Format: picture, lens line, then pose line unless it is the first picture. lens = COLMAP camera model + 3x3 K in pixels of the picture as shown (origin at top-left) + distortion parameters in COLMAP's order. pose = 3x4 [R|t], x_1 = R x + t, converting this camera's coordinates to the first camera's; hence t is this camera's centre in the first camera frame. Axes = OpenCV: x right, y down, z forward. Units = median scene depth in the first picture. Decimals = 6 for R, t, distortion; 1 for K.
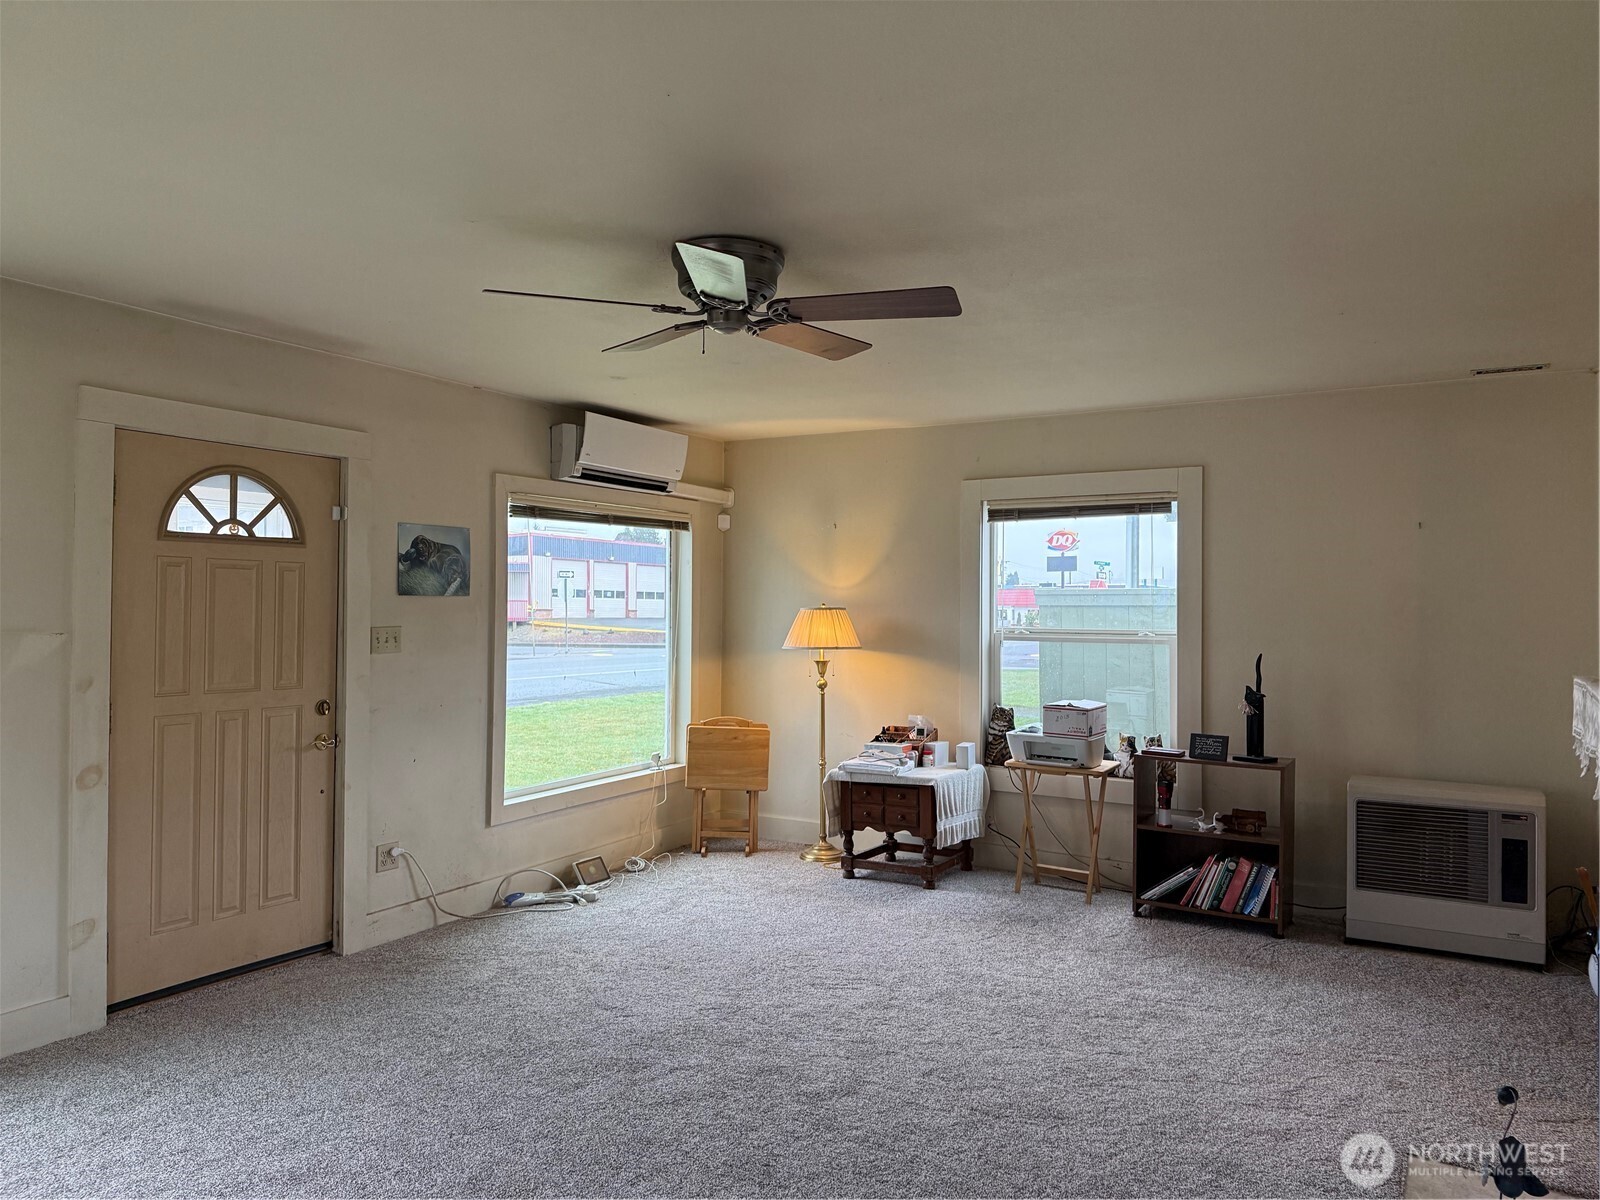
lens RADIAL K [[1132.7, 0, 802.1], [0, 1132.7, 600.9], [0, 0, 1]] dist [0.029079, -0.040686]
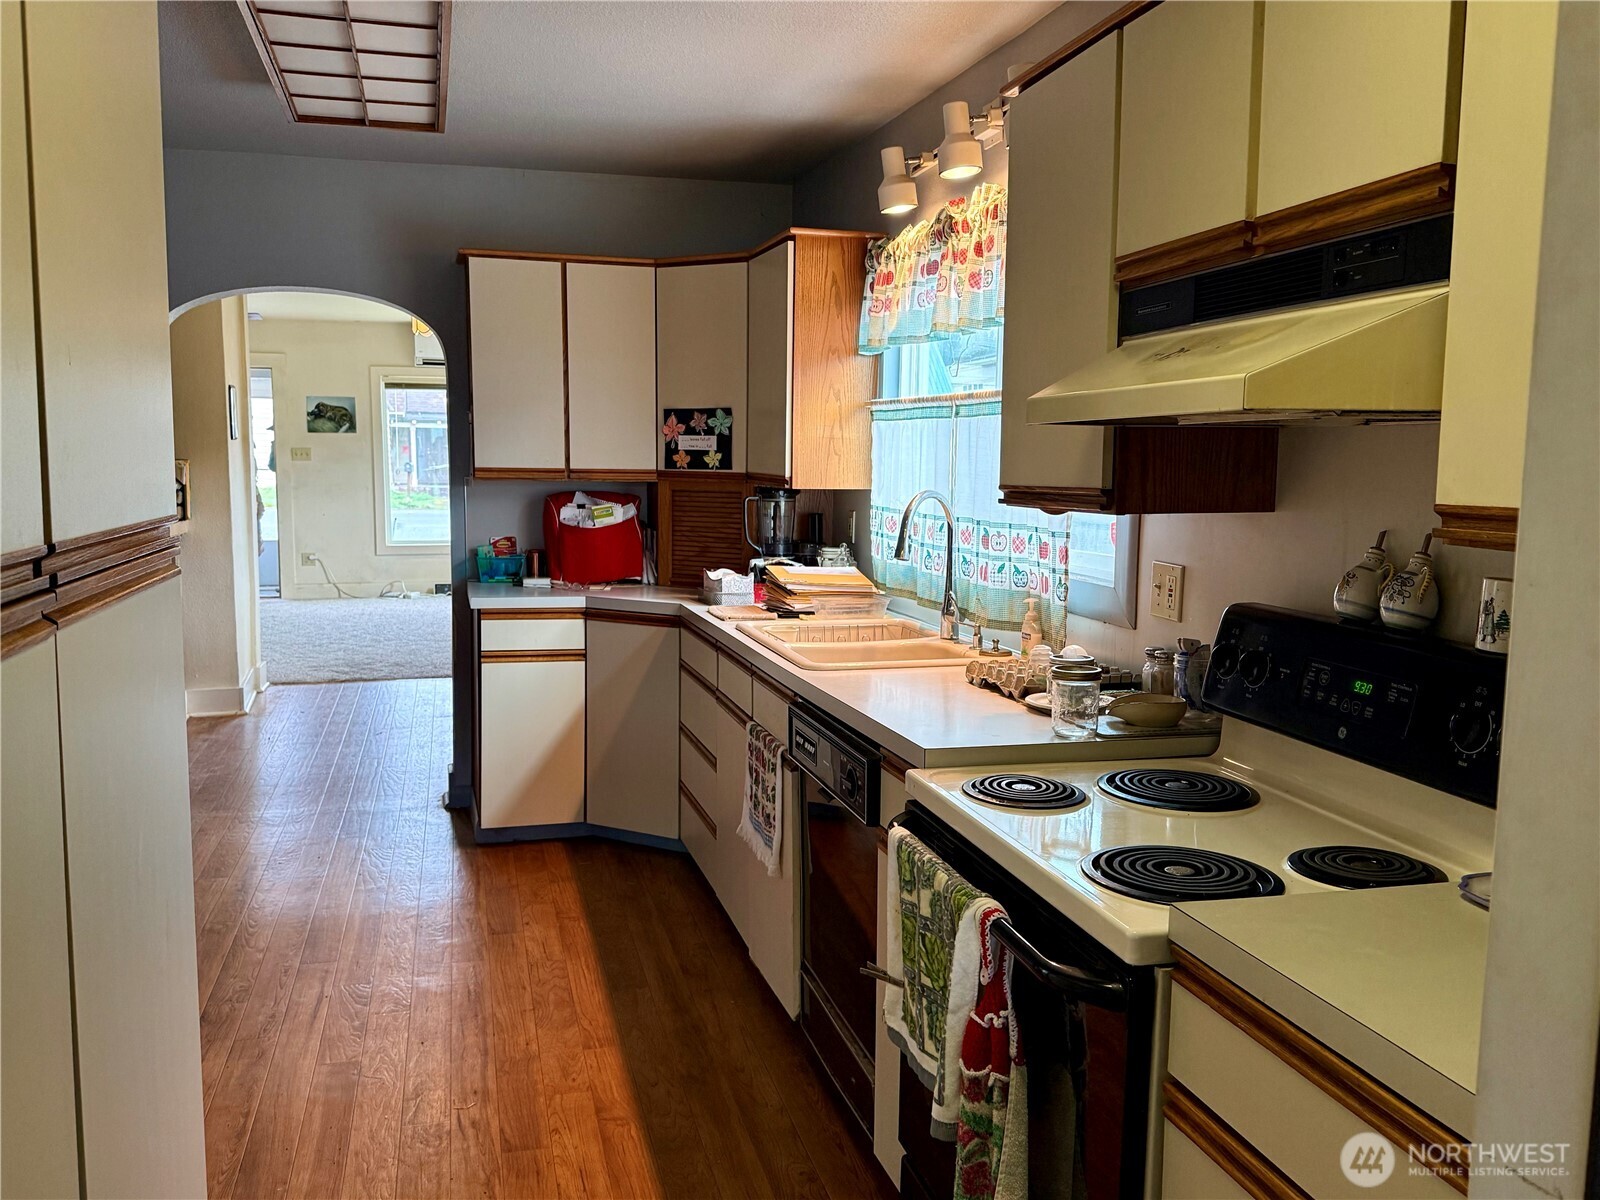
lens RADIAL K [[1332.0, 0, 793.2], [0, 1332.0, 610.5], [0, 0, 1]] dist [0.129957, -0.031255]
pose [[0.679602, 0.087685, -0.728322, 2.025967], [0.000301, 0.992797, 0.119807, 0.021068], [0.733581, -0.081640, 0.674681, -0.029635]]
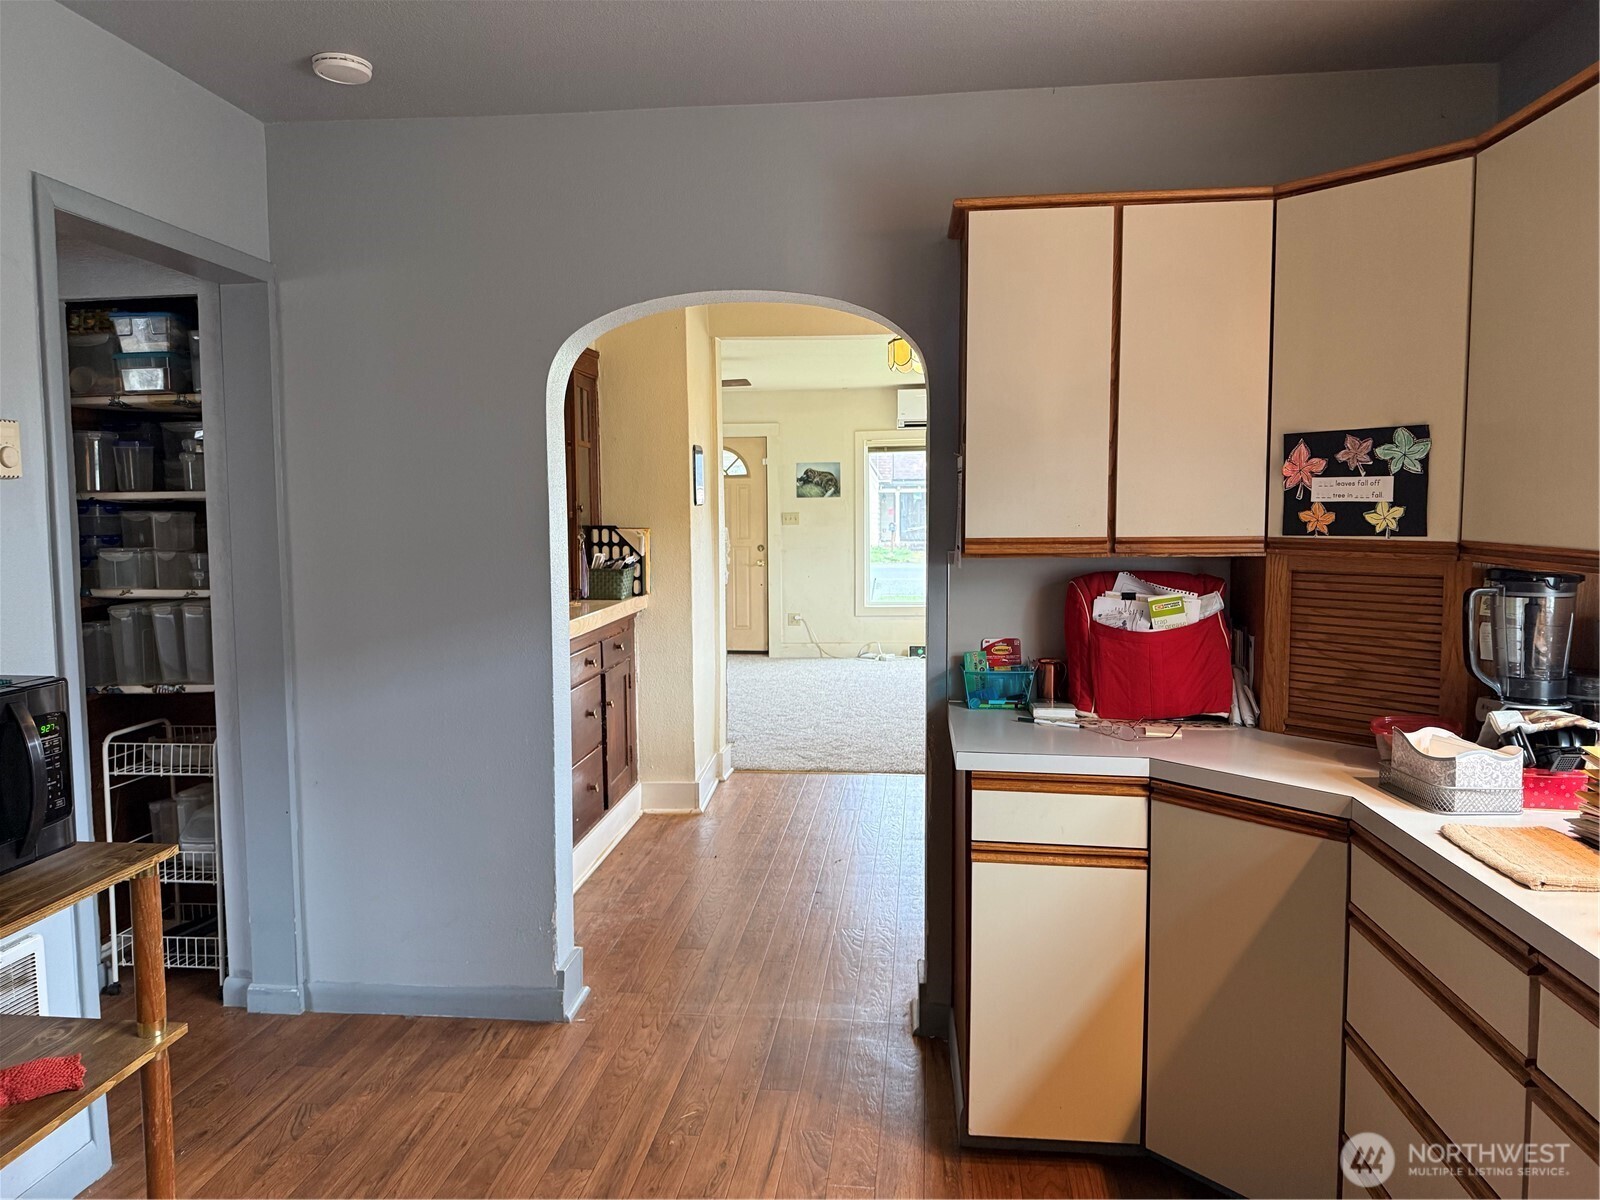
lens RADIAL K [[1132.7, 0, 785.3], [0, 1132.7, 599.1], [0, 0, 1]] dist [0.029079, -0.040686]
pose [[0.366147, 0.065042, -0.928281, 1.597650], [0.017387, 0.996902, 0.076709, 0.021336], [0.930395, -0.044227, 0.363882, 0.202656]]
